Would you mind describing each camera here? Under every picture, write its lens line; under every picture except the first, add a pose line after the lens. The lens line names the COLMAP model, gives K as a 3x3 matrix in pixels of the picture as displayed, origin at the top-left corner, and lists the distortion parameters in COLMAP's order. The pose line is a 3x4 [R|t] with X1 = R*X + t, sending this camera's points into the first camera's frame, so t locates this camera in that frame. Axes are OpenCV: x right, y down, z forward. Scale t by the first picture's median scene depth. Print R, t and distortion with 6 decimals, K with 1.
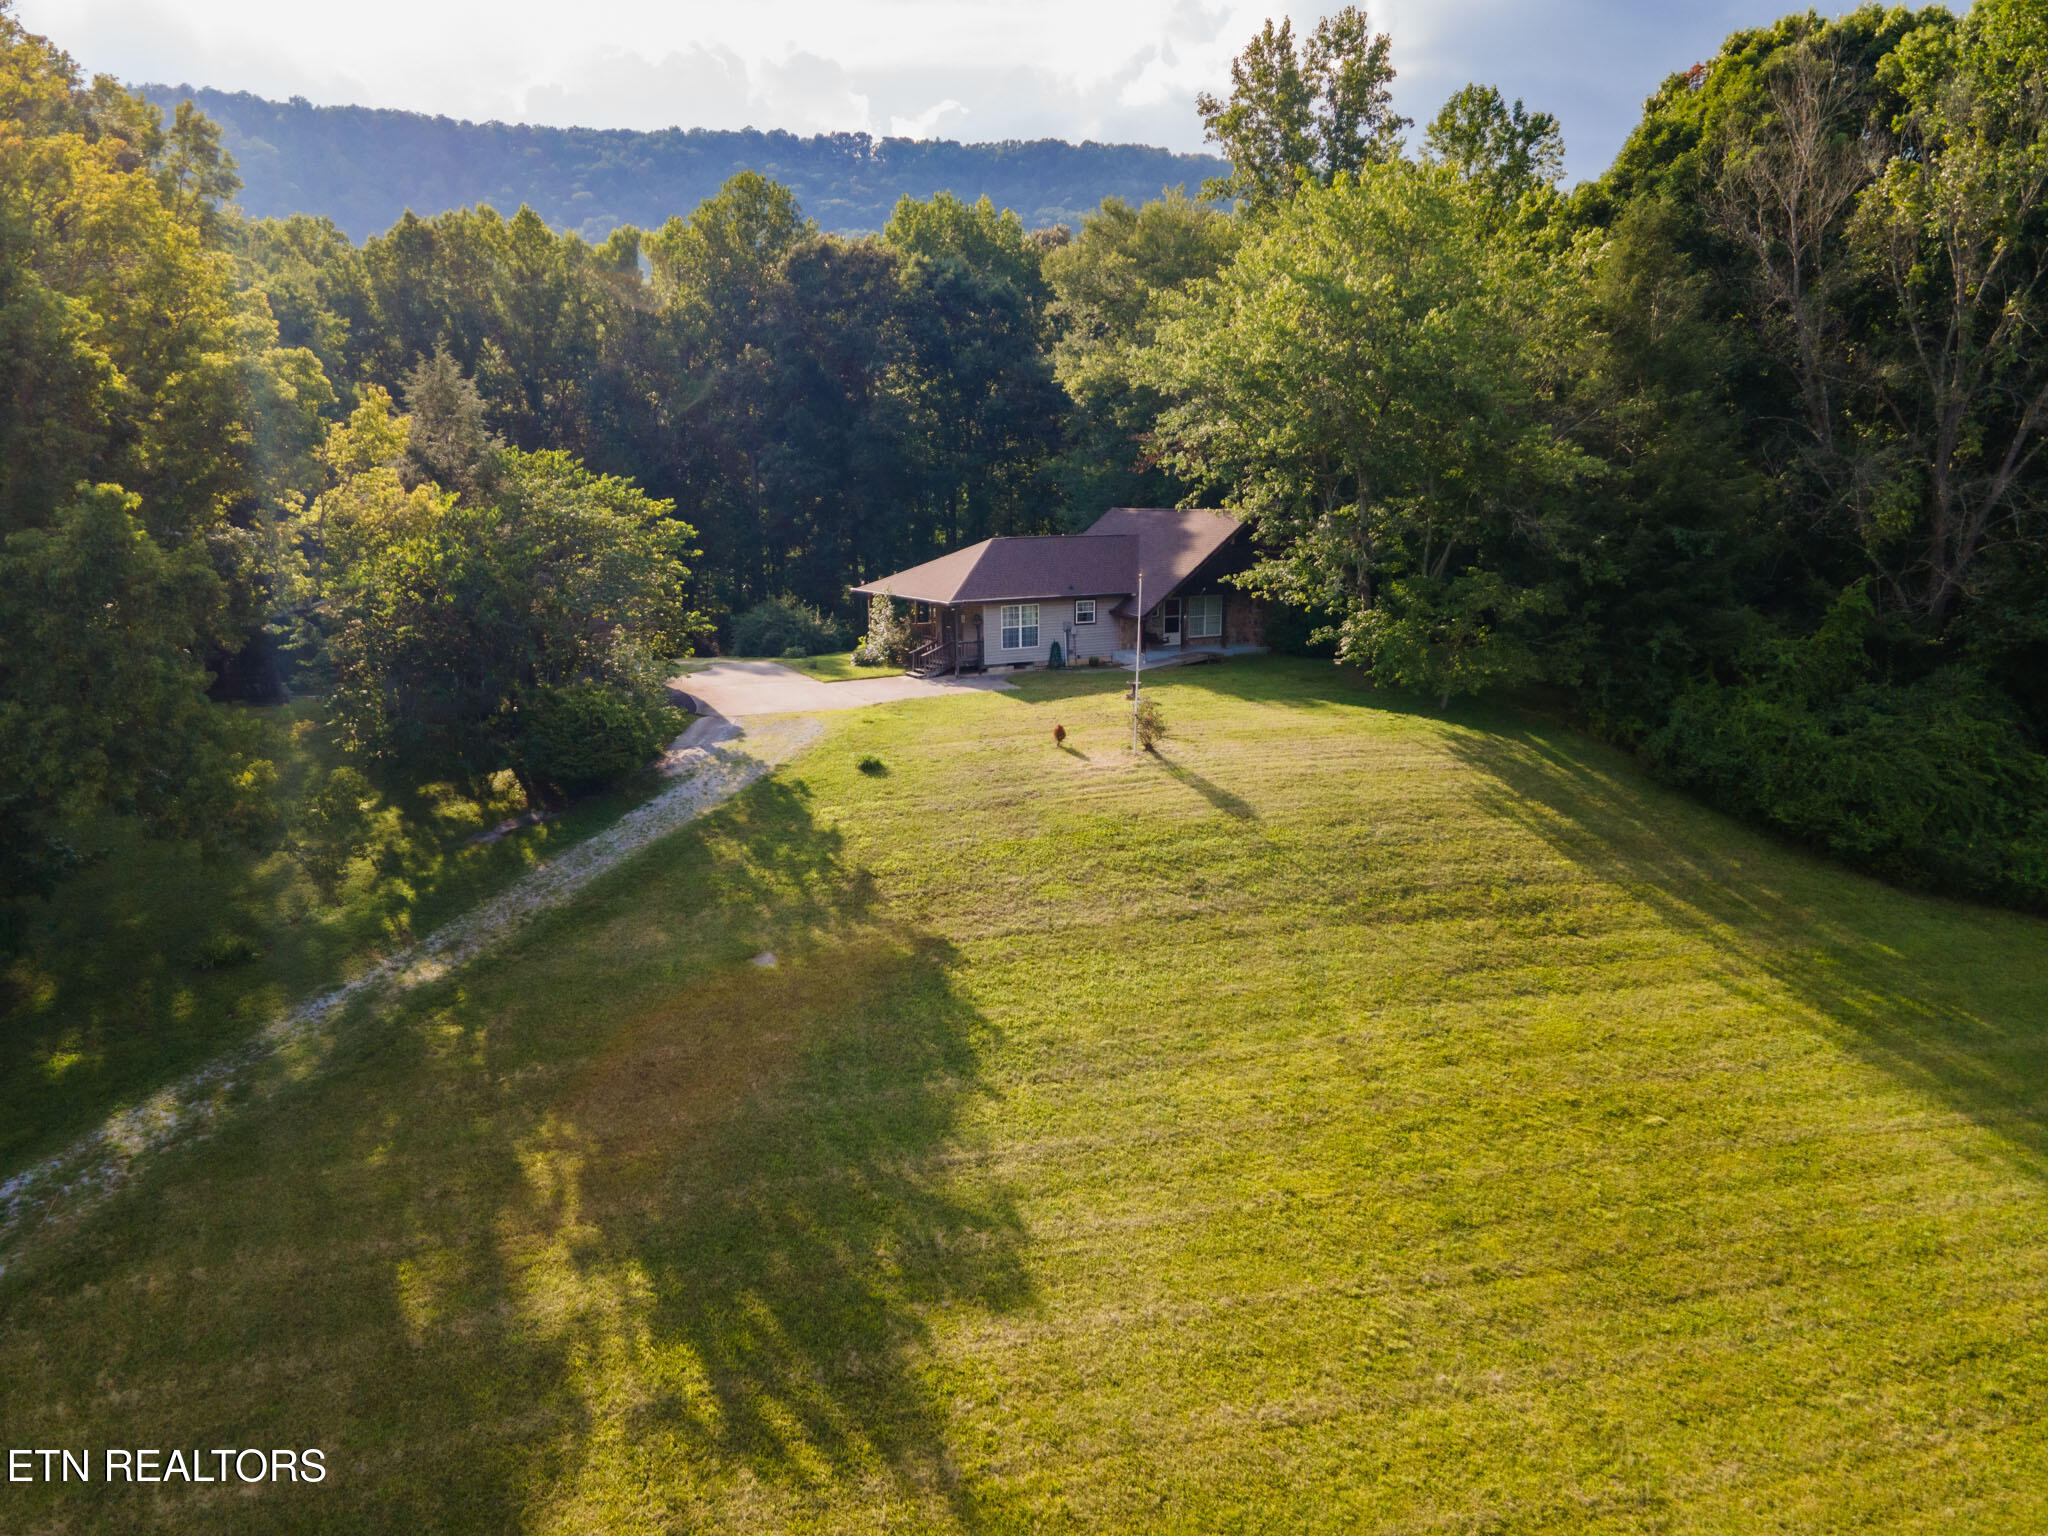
lens RADIAL K [[1501.8, 0, 1016.3], [0, 1501.8, 768.4], [0, 0, 1]] dist [0.018109, 0.071435]
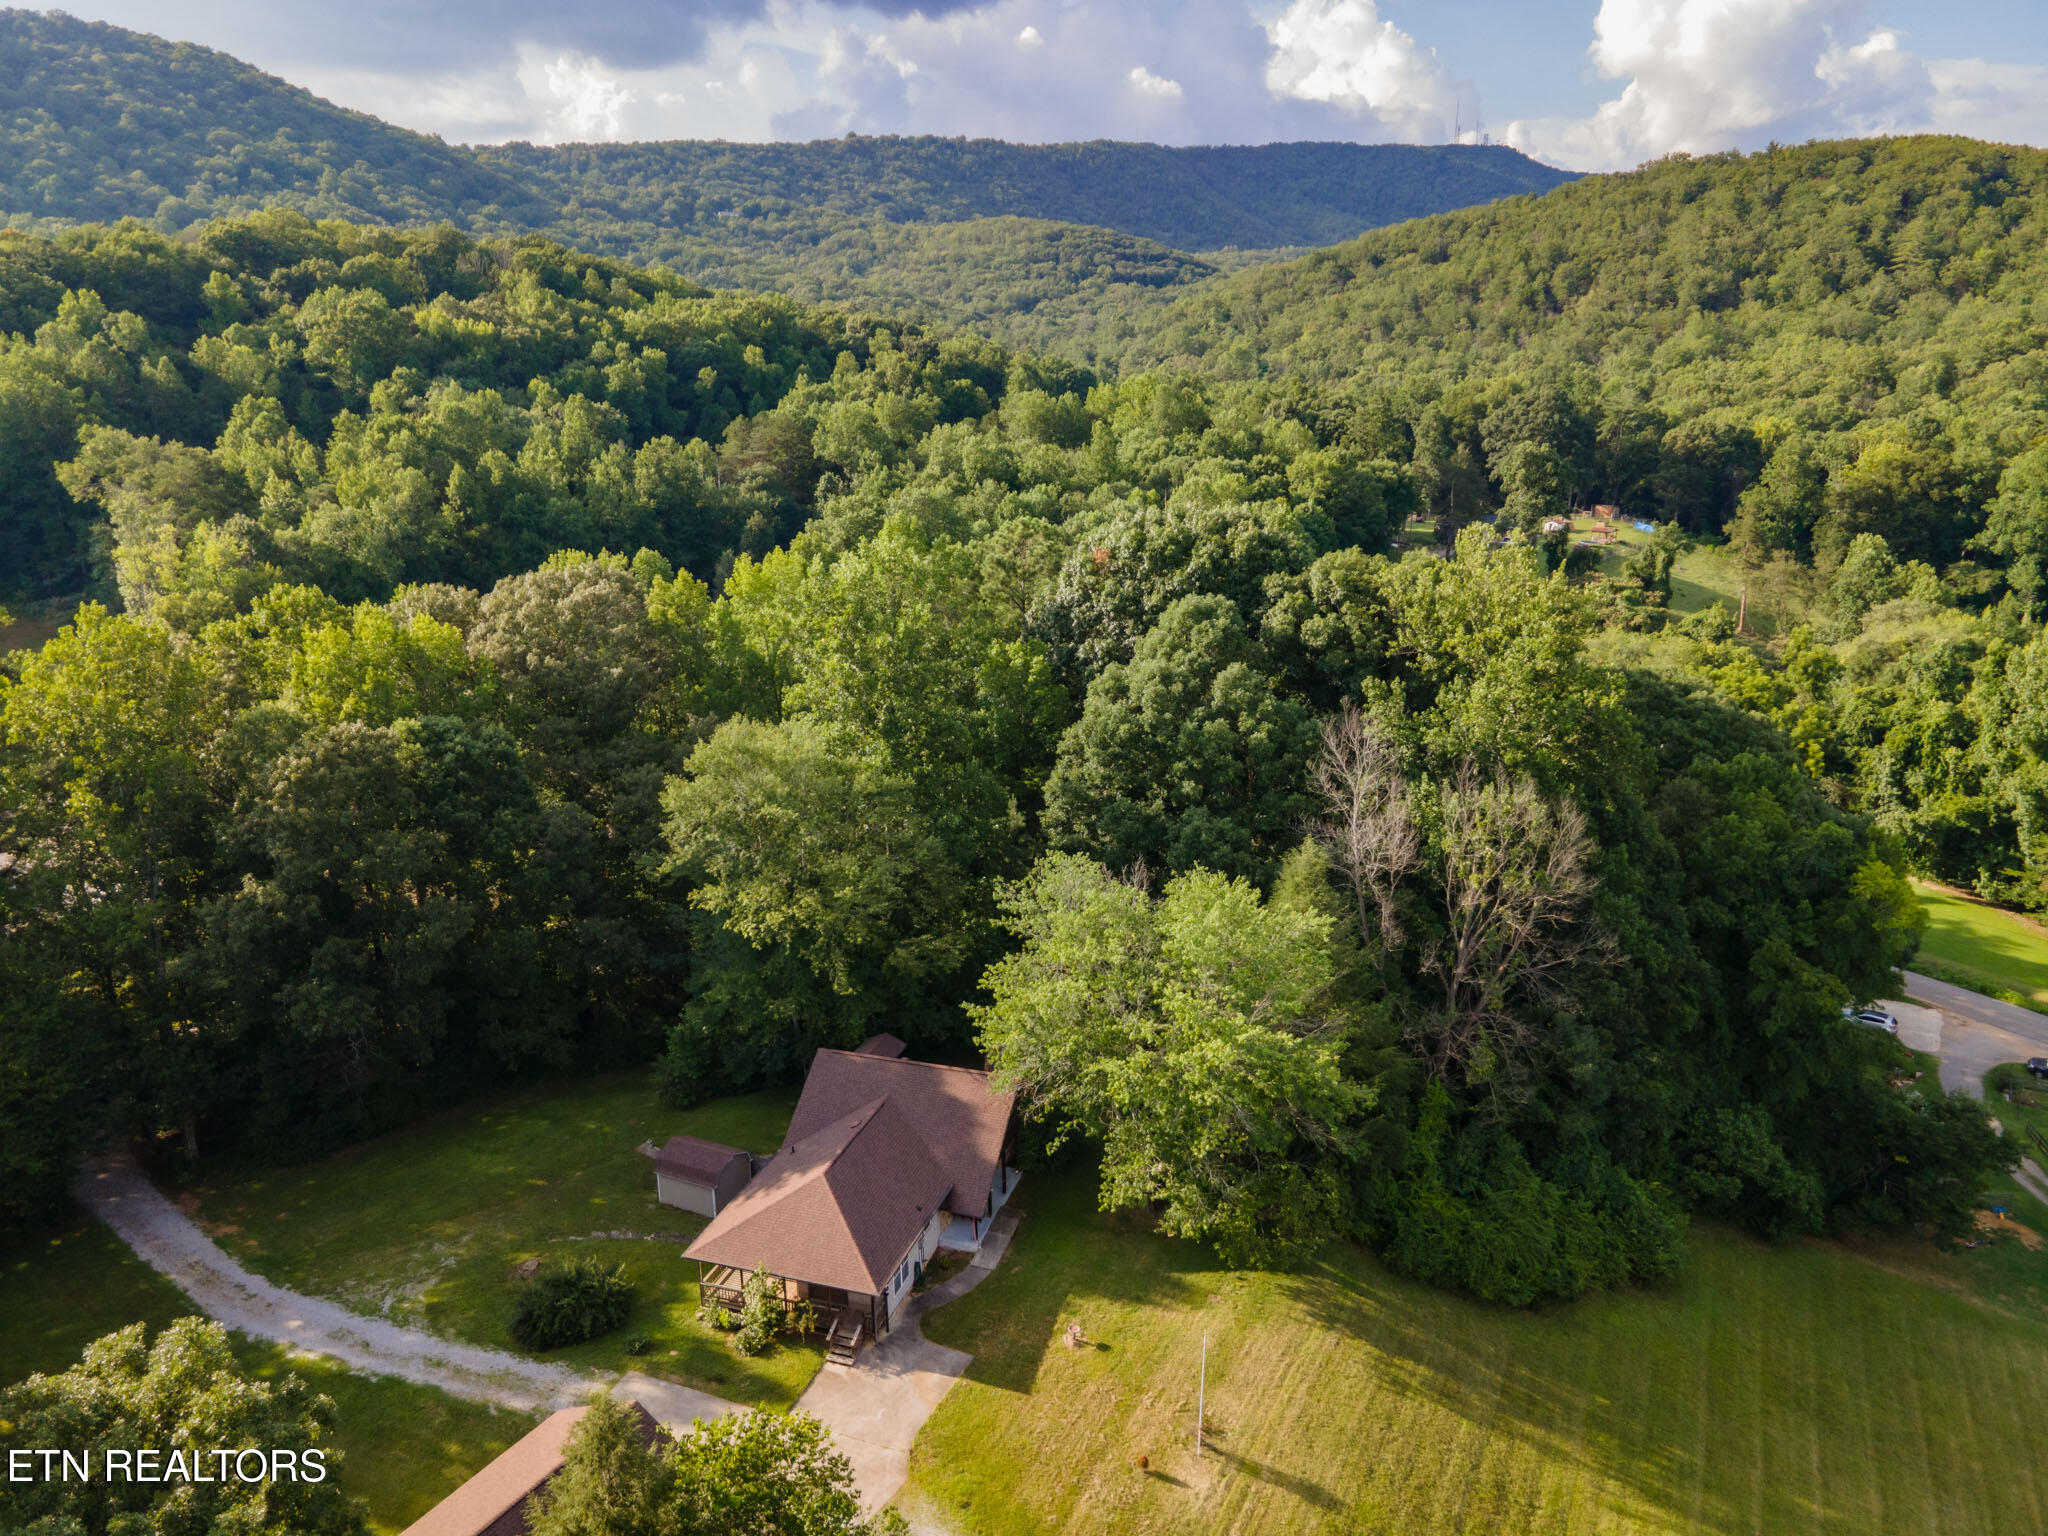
lens RADIAL K [[1488.2, 0, 1017.2], [0, 1488.2, 762.1], [0, 0, 1]] dist [0.014039, 0.081605]
pose [[0.746957, -0.182113, 0.639445, -0.557844], [0.129216, 0.983181, 0.129068, -0.580034], [-0.652195, -0.013782, 0.757926, 0.121701]]
